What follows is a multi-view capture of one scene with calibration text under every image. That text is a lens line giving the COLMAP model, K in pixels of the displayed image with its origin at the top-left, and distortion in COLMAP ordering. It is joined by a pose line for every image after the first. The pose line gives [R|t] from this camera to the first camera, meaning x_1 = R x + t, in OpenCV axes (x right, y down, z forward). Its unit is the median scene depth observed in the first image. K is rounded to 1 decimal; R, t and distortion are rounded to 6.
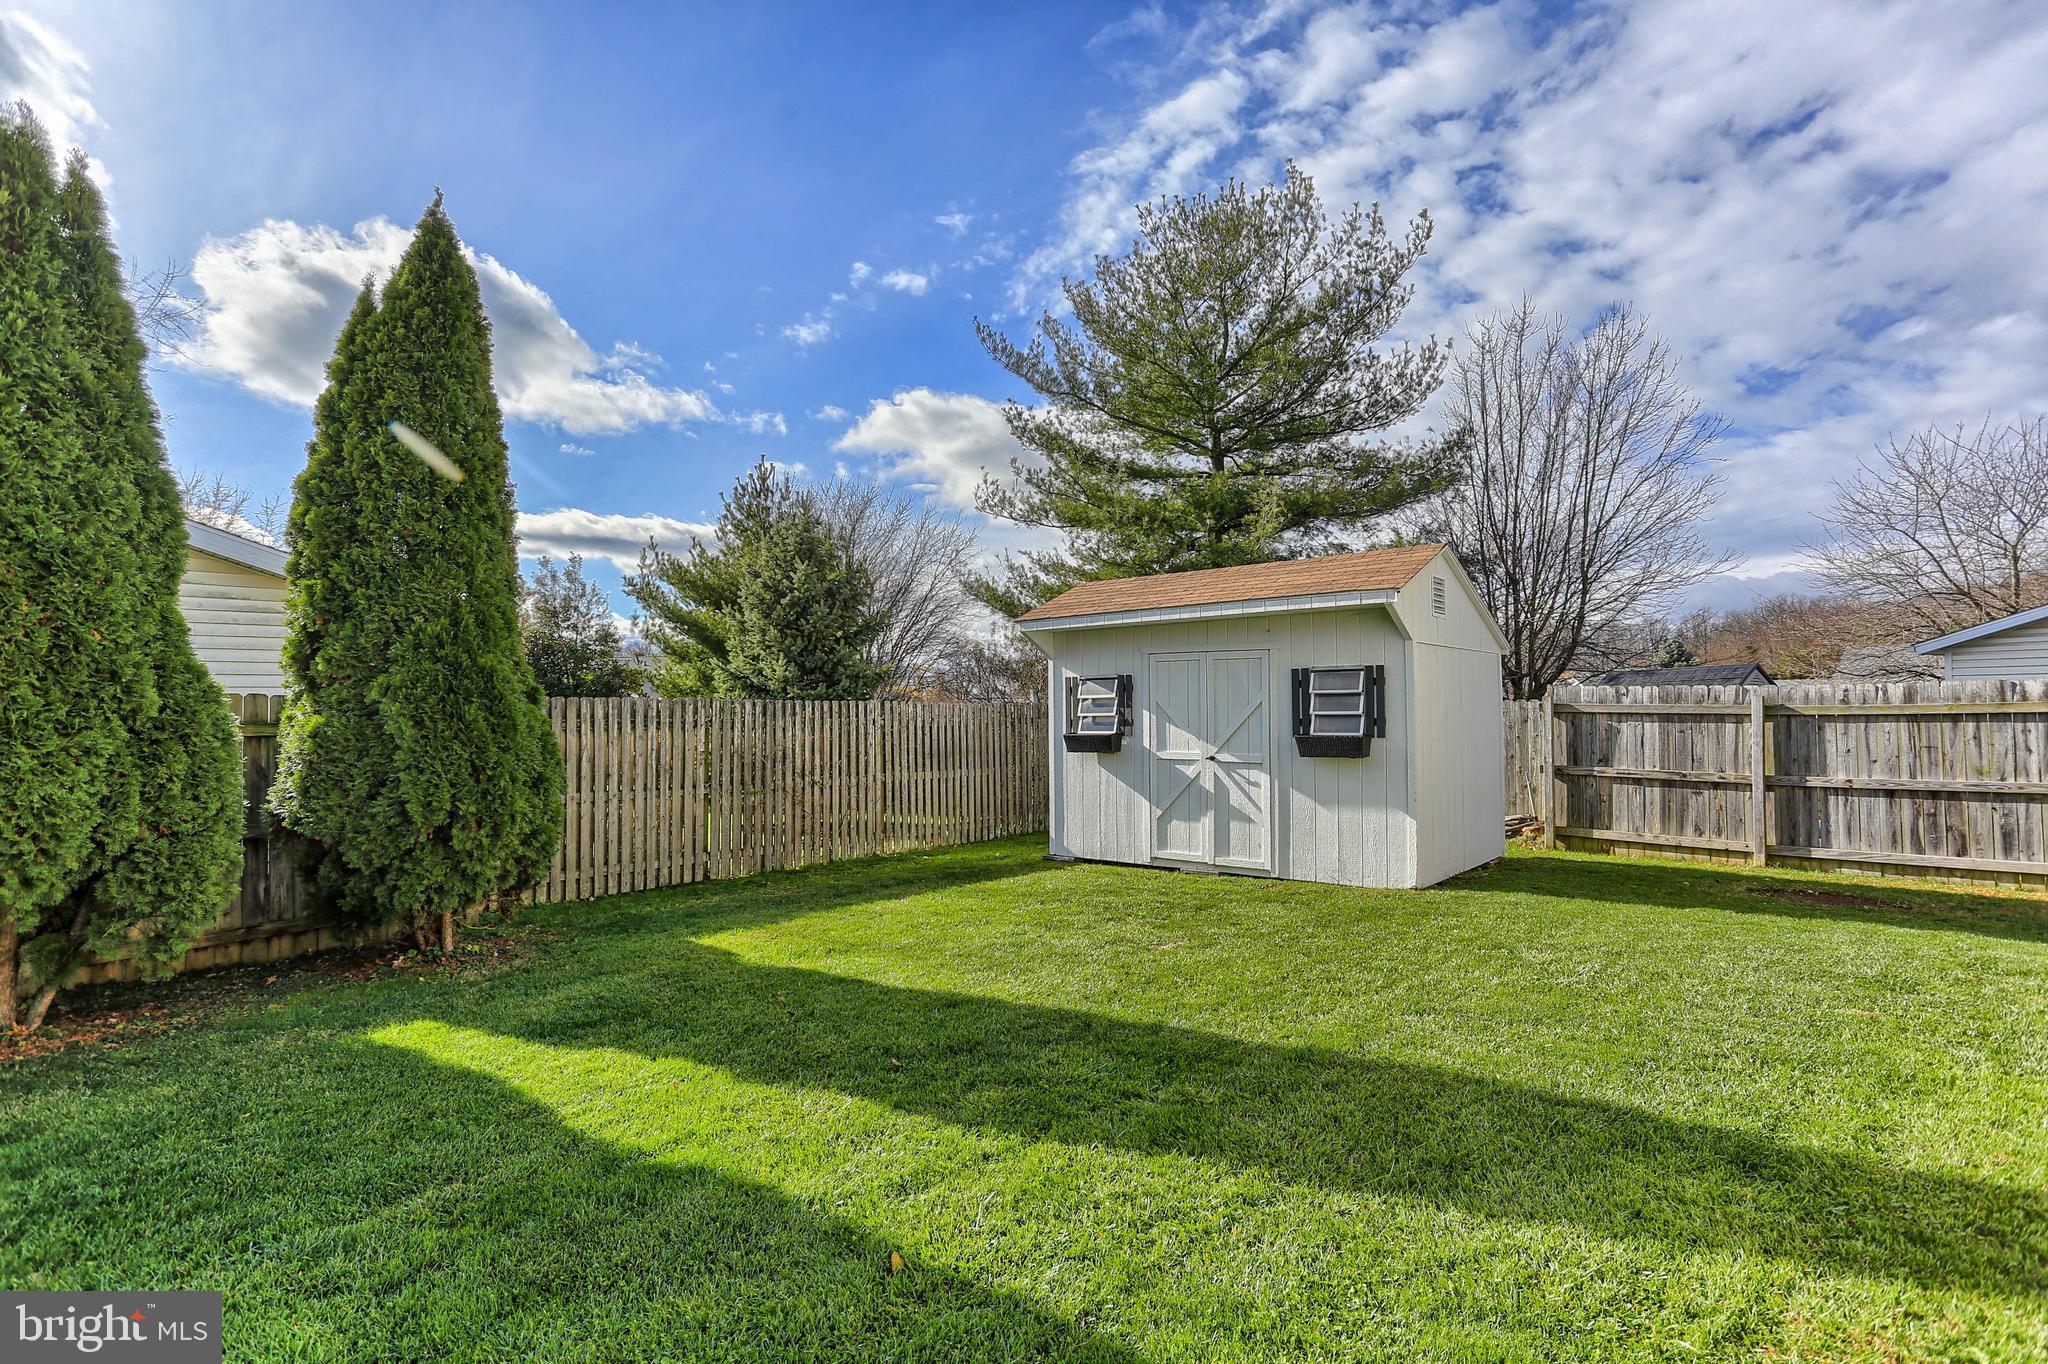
lens RADIAL K [[1013.5, 0, 1018.0], [0, 1013.5, 686.3], [0, 0, 1]] dist [-0.076103, 0.043498]
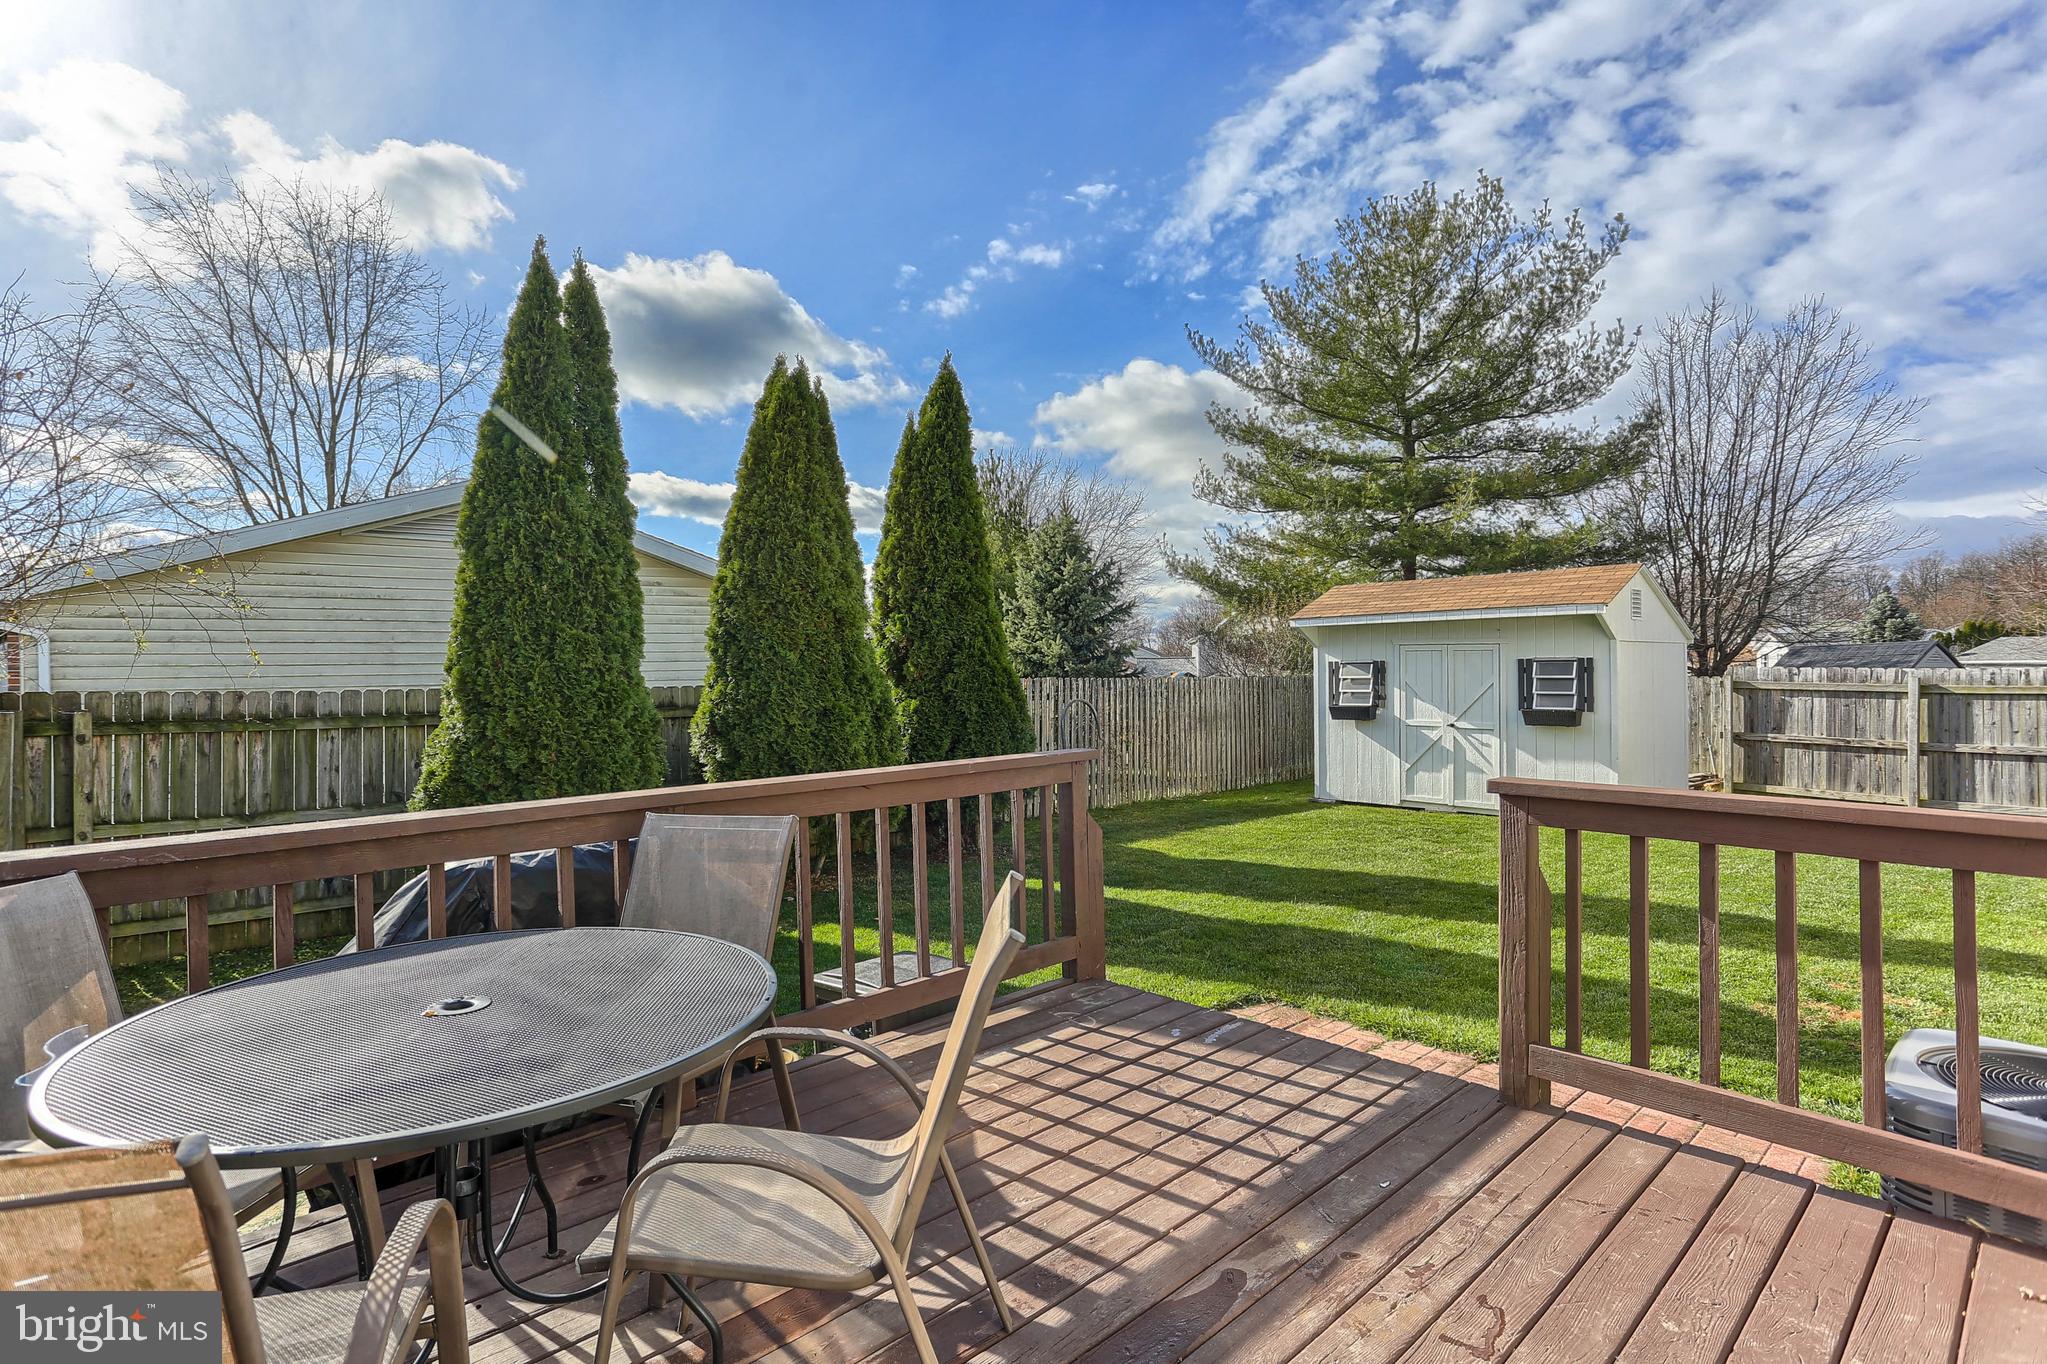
lens RADIAL K [[1056.4, 0, 998.6], [0, 1056.4, 661.5], [0, 0, 1]] dist [-0.062858, 0.027340]
pose [[0.990658, -0.000653, -0.136368, -0.175892], [0.003550, 0.999773, 0.021007, -0.036061], [0.136323, -0.021295, 0.990435, -0.362888]]
